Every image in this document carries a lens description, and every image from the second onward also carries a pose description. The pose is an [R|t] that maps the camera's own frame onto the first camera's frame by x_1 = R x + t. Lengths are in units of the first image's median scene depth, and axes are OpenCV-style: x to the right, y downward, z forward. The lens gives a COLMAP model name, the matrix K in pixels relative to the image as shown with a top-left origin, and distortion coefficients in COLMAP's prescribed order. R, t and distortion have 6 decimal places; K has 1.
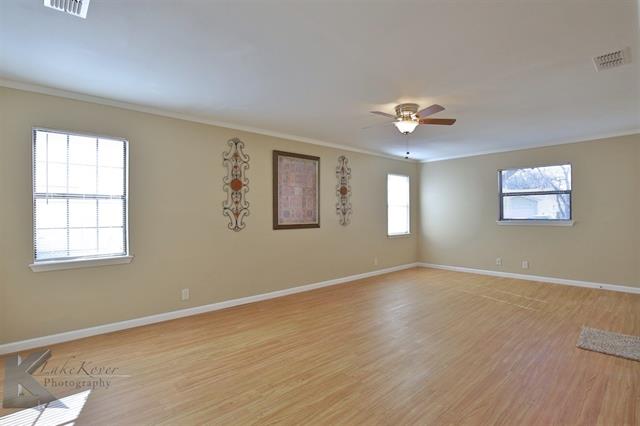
lens RADIAL K [[312.5, 0, 320.0], [0, 312.5, 213.0], [0, 0, 1]] dist [-0.033732, 0.001930]
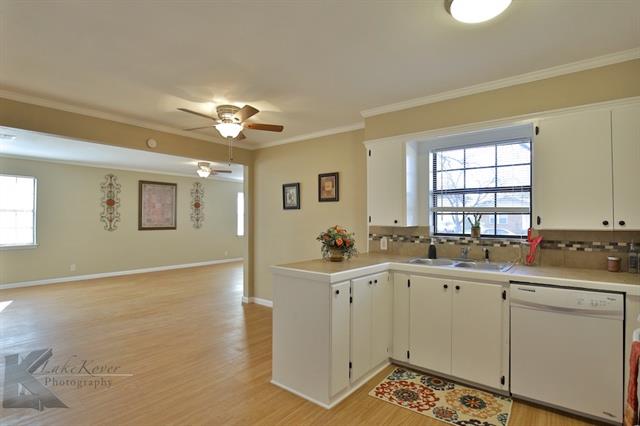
lens RADIAL K [[323.8, 0, 320.0], [0, 323.8, 213.0], [0, 0, 1]] dist [-0.030770, 0.000969]
pose [[0.988570, 0.010461, 0.150398, 0.559147], [-0.008182, 0.999842, -0.015766, -0.018402], [-0.150540, 0.014355, 0.988500, -0.810838]]
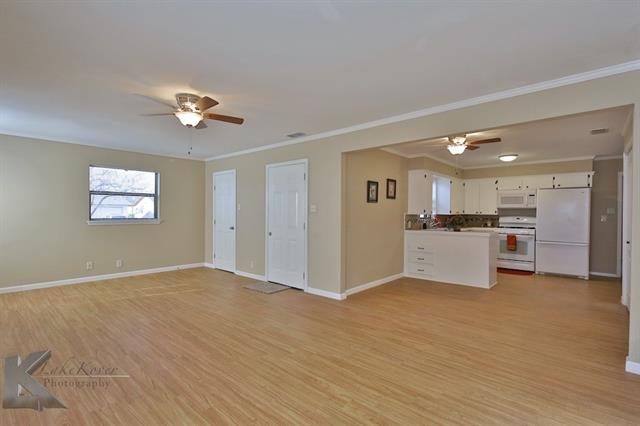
lens RADIAL K [[305.8, 0, 320.0], [0, 305.8, 213.0], [0, 0, 1]] dist [0.004544, 0.000158]
pose [[-0.107601, 0.004908, 0.994182, -0.577307], [-0.005993, 0.999966, -0.005585, 0.003781], [-0.994176, -0.006559, -0.107568, 0.611461]]
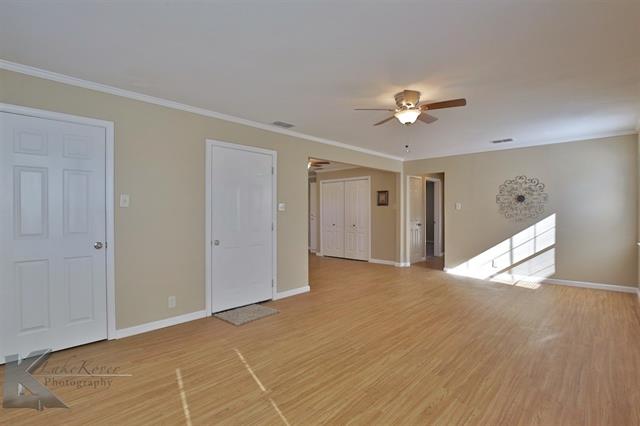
lens RADIAL K [[323.8, 0, 320.0], [0, 323.8, 213.0], [0, 0, 1]] dist [-0.030770, 0.000969]
pose [[-0.995544, 0.010780, -0.093682, 0.541400], [0.010578, 0.999941, 0.002650, 0.000093], [0.093705, 0.001648, -0.995599, 1.655496]]
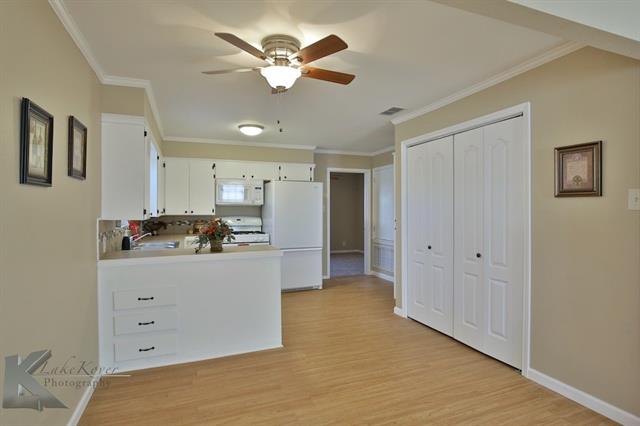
lens RADIAL K [[344.7, 0, 320.0], [0, 344.7, 213.0], [0, 0, 1]] dist [-0.019387, -0.000087]
pose [[-0.933669, 0.006652, 0.358075, 0.201351], [0.010060, 0.999920, 0.007655, -0.015803], [-0.357995, 0.010750, -0.933662, 0.505973]]
